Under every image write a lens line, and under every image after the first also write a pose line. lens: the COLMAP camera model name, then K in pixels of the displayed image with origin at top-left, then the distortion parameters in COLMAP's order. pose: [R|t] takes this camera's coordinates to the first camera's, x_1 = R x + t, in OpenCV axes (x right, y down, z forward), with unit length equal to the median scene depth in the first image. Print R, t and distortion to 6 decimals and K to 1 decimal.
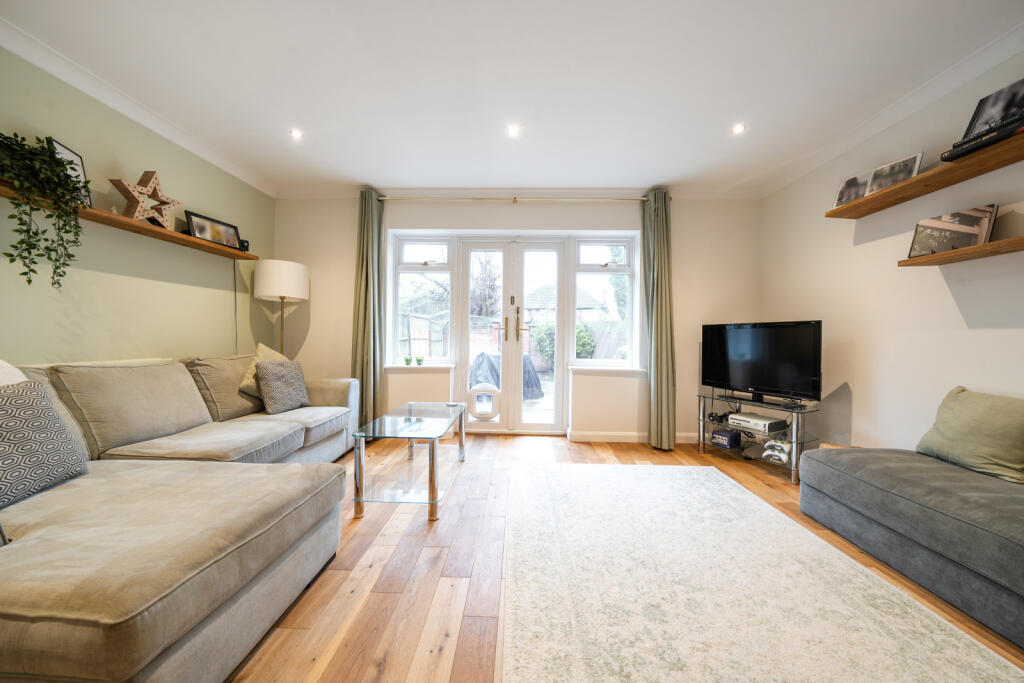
lens RADIAL K [[381.1, 0, 512.2], [0, 381.1, 340.0], [0, 0, 1]] dist [-0.000238, -0.000082]
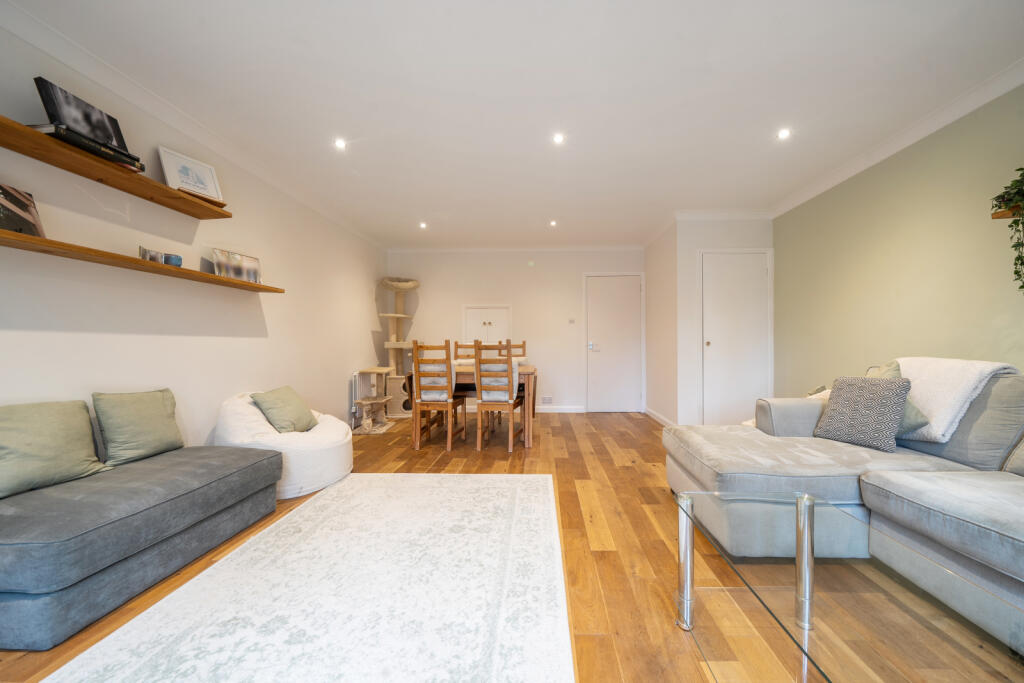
lens RADIAL K [[381.1, 0, 512.2], [0, 381.1, 340.0], [0, 0, 1]] dist [-0.000238, -0.000082]
pose [[-0.998103, -0.004829, 0.061369, 0.057511], [-0.005047, 0.999982, -0.003388, -0.012691], [-0.061352, -0.003692, -0.998109, 1.987711]]
